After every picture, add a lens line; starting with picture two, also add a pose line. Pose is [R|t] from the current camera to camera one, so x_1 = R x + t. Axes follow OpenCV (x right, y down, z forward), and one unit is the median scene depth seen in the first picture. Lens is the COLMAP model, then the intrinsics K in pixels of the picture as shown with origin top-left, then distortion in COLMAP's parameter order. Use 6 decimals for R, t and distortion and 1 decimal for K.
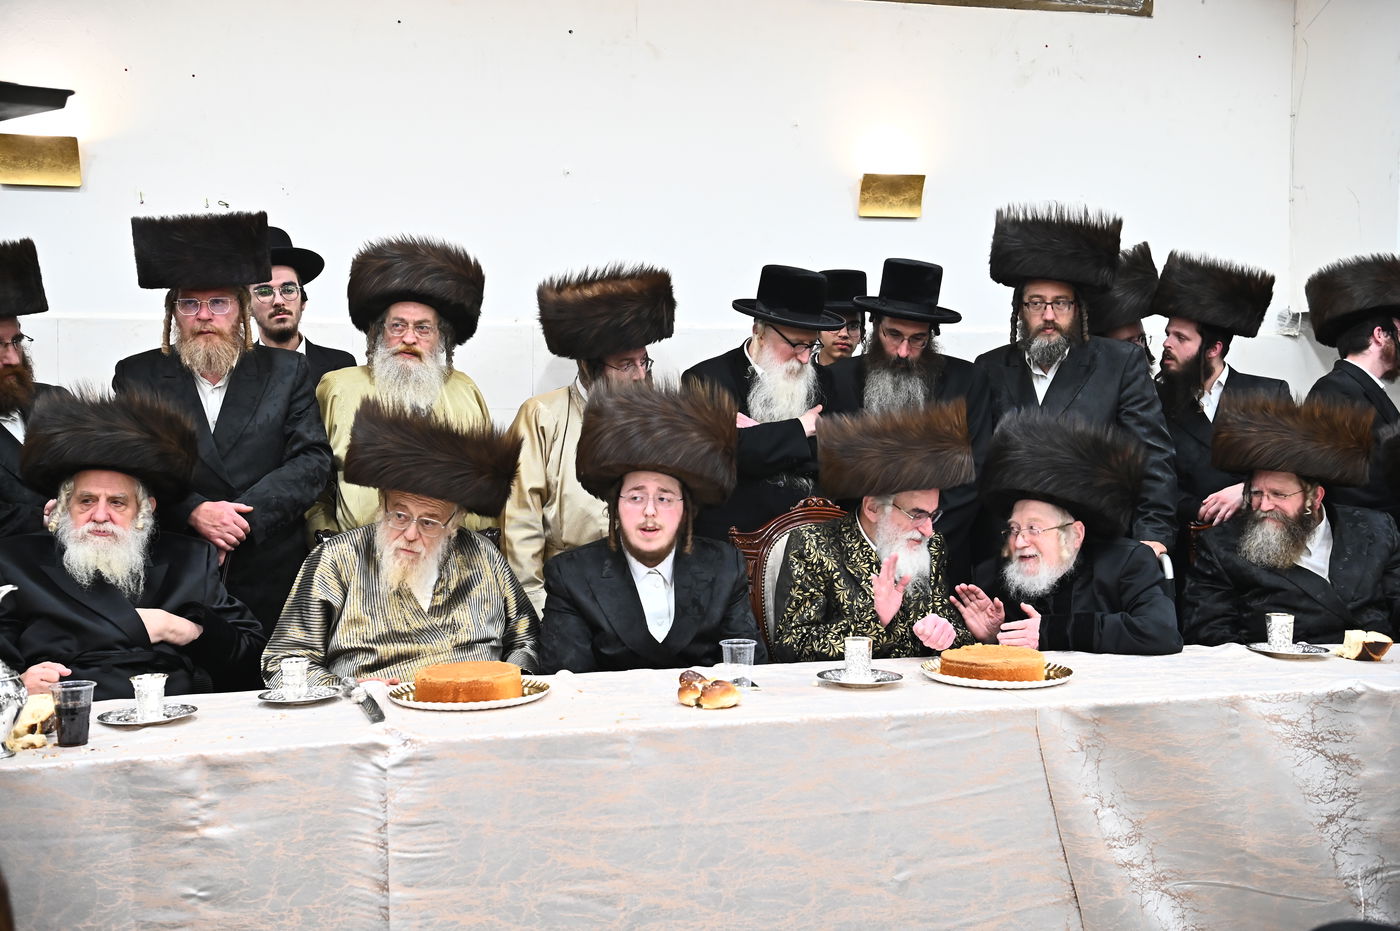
lens RADIAL K [[1615.8, 0, 689.3], [0, 1615.8, 485.7], [0, 0, 1]] dist [0.088683, 0.000000]
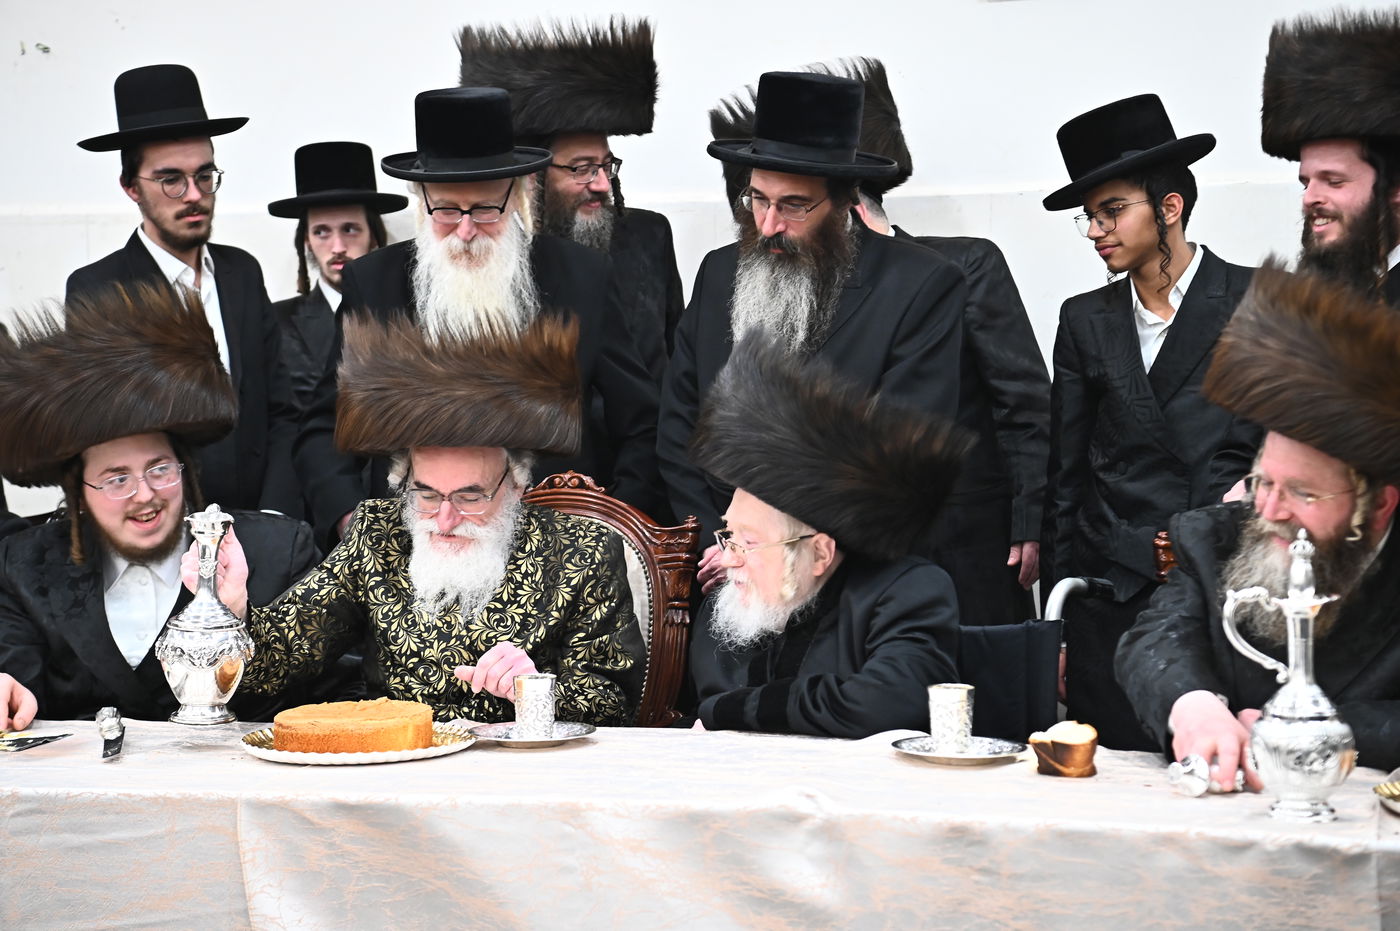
lens RADIAL K [[2871.4, 0, 658.2], [0, 2871.4, 441.9], [0, 0, 1]] dist [0.409411, 0.000000]
pose [[0.858396, 0.011443, -0.512861, 0.963456], [-0.014512, 0.999893, -0.001980, -0.005271], [0.512783, 0.009142, 0.858470, 0.089398]]
